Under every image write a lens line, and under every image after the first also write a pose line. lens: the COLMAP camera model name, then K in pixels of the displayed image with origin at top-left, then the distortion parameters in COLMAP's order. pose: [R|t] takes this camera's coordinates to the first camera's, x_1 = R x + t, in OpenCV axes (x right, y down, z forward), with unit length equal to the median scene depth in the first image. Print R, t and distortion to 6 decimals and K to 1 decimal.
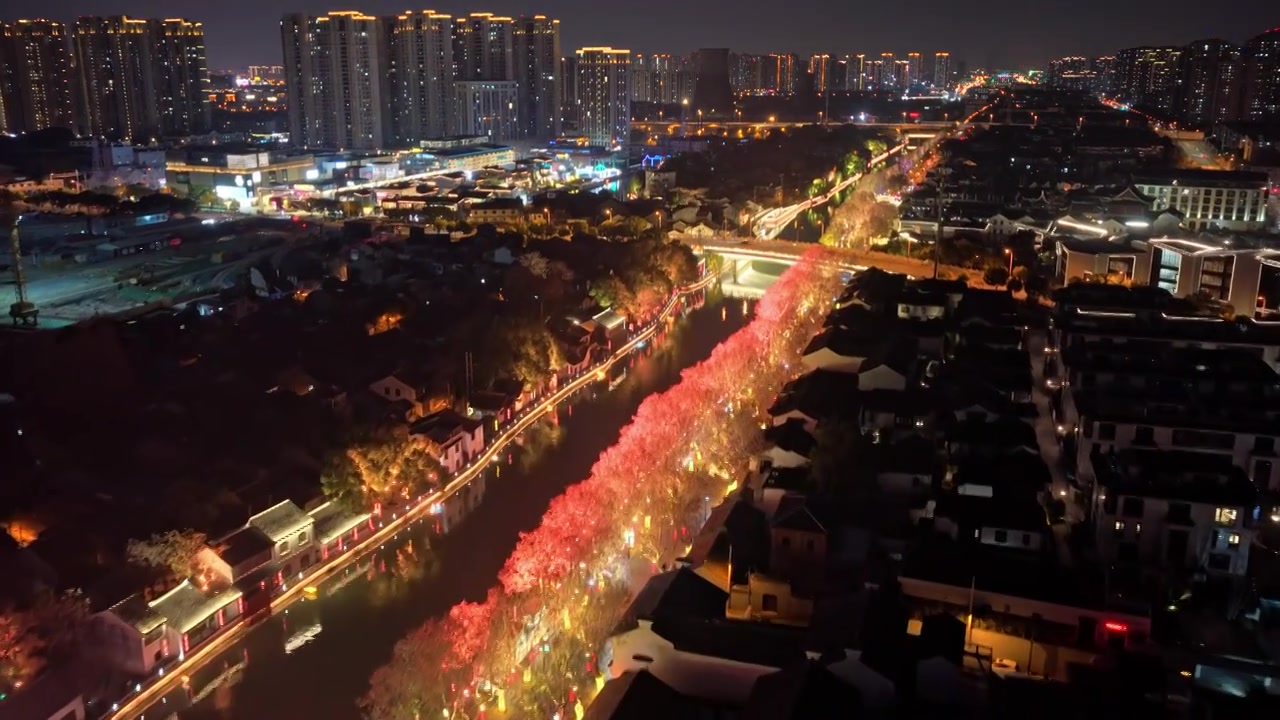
lens RADIAL K [[1090.4, 0, 641.1], [0, 1090.4, 367.6], [0, 0, 1]] dist [-0.011788, 0.037159]
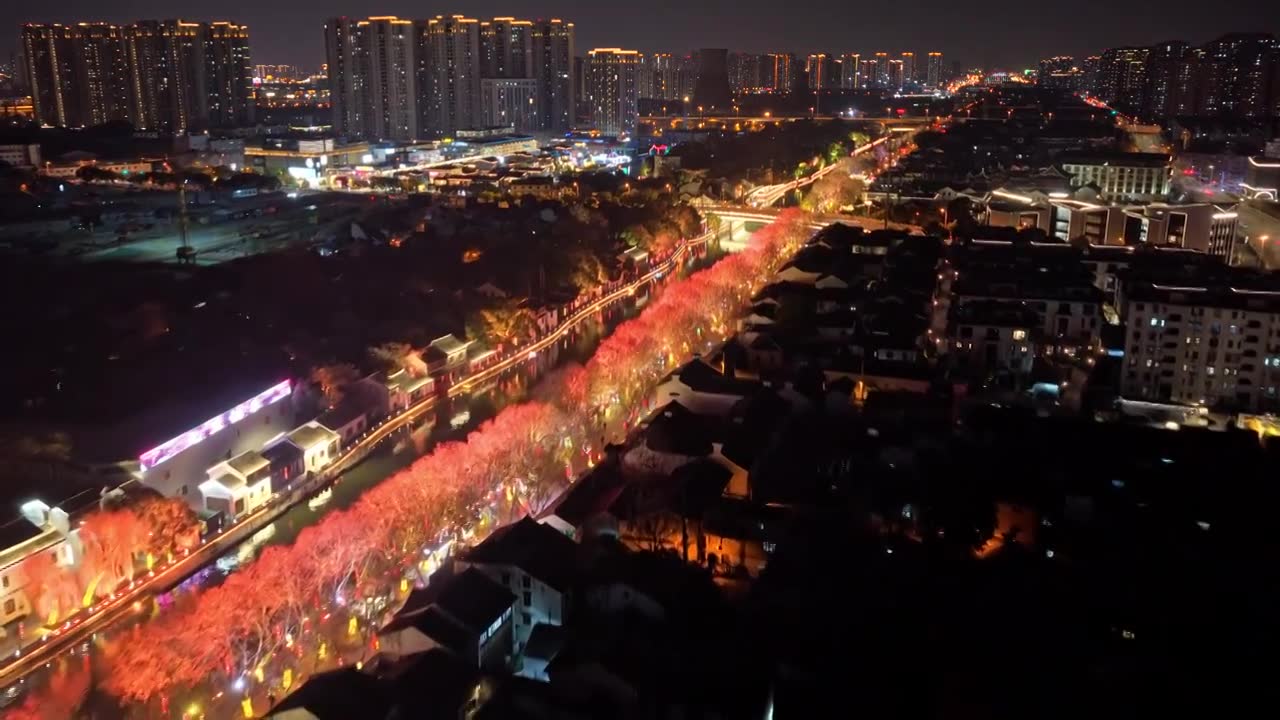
lens RADIAL K [[1090.4, 0, 641.1], [0, 1090.4, 367.6], [0, 0, 1]] dist [-0.011788, 0.037159]
pose [[1.000000, 0.000337, 0.000532, -0.015338], [-0.000337, 0.999999, 0.000949, 0.061580], [-0.000531, -0.000949, 0.999999, -0.225603]]
